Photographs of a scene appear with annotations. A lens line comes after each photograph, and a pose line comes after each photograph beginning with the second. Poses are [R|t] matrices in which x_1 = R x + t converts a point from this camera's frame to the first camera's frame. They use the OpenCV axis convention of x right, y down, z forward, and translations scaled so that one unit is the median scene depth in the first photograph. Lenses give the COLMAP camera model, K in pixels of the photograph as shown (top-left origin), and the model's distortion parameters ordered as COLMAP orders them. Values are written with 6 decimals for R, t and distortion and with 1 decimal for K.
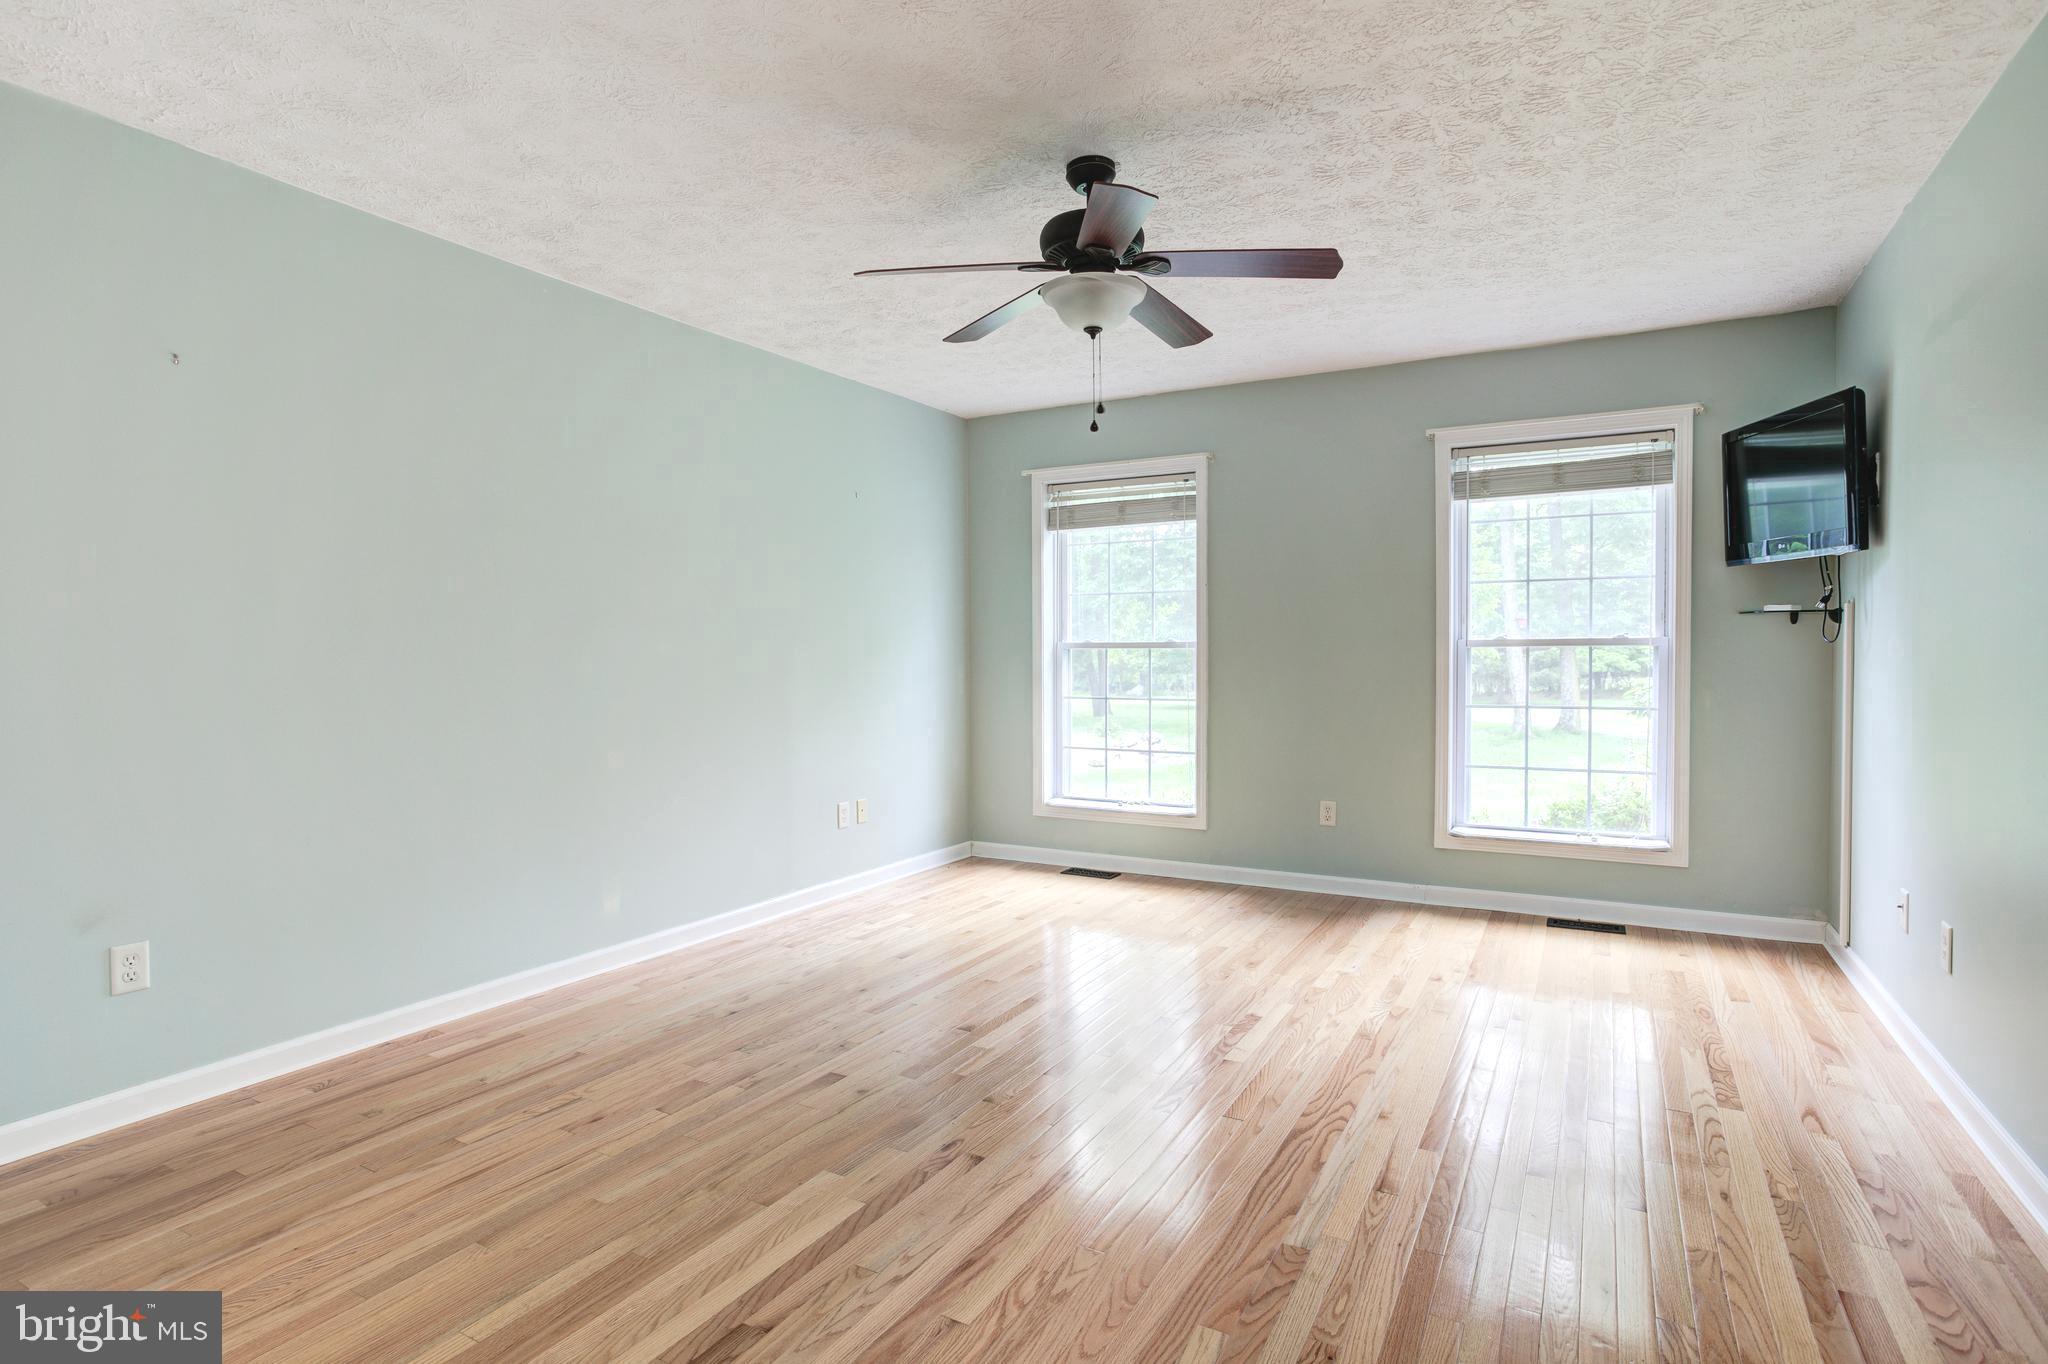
lens RADIAL K [[1067.6, 0, 1022.0], [0, 1067.6, 675.7], [0, 0, 1]] dist [-0.026357, 0.001553]
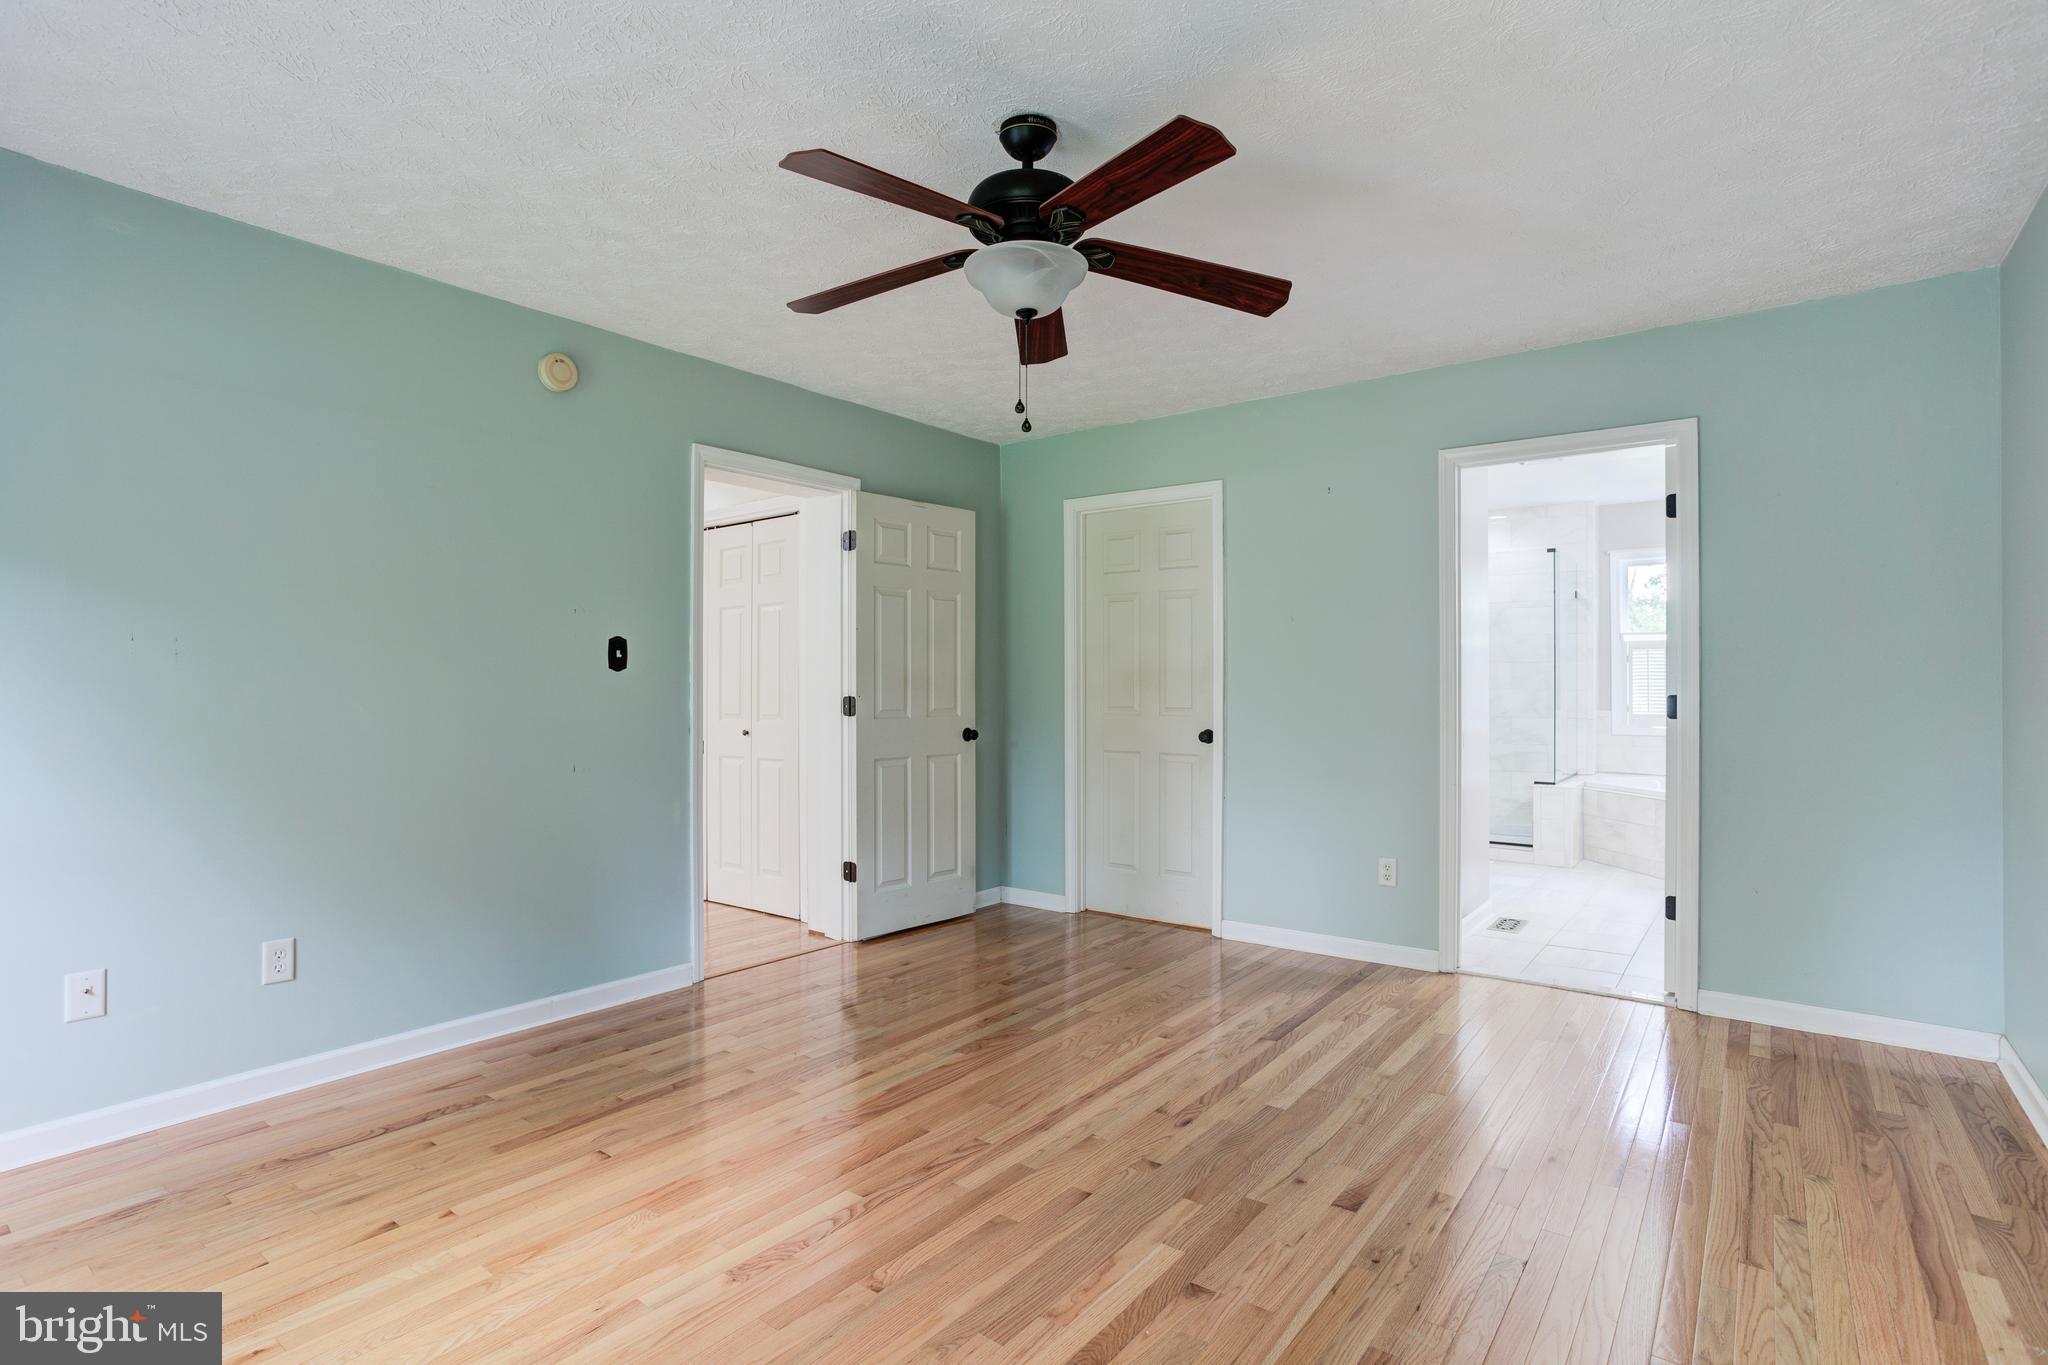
lens RADIAL K [[1067.6, 0, 1022.7], [0, 1067.6, 684.5], [0, 0, 1]] dist [-0.026357, 0.001553]
pose [[-0.992030, 0.006339, 0.125842, -0.043004], [0.007779, 0.999910, 0.010955, -0.042533], [-0.125761, 0.011847, -0.991990, 2.262377]]
